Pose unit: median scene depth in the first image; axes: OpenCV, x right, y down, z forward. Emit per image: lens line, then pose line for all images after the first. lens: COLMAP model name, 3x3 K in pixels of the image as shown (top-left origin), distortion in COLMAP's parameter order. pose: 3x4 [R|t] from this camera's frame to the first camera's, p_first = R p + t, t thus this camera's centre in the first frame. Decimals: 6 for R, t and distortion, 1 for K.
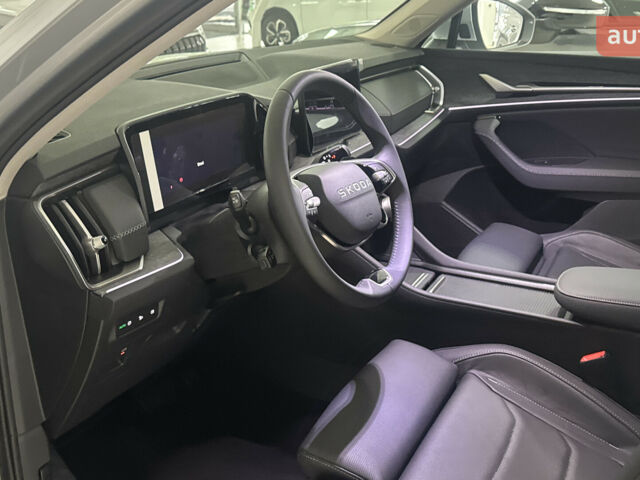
lens RADIAL K [[705.3, 0, 320.0], [0, 705.3, 240.0], [0, 0, 1]] dist [0.206485, -0.460622]
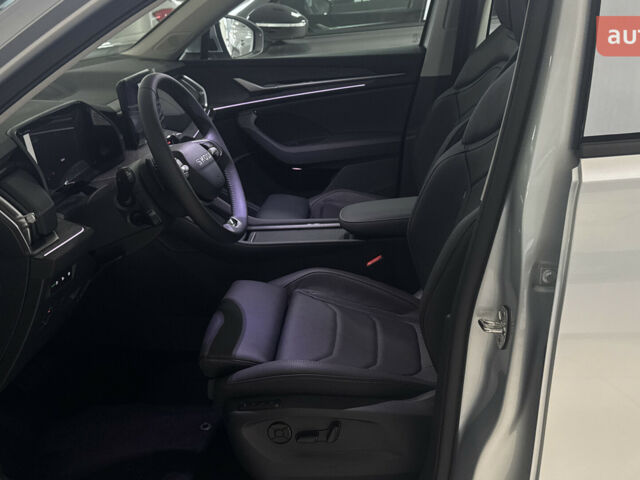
lens RADIAL K [[705.3, 0, 320.0], [0, 705.3, 240.0], [0, 0, 1]] dist [0.206485, -0.460622]
pose [[0.910529, -0.173851, 0.375117, -0.157859], [0.184253, 0.982844, 0.008266, 0.060176], [-0.370118, 0.061590, 0.926941, -0.175564]]
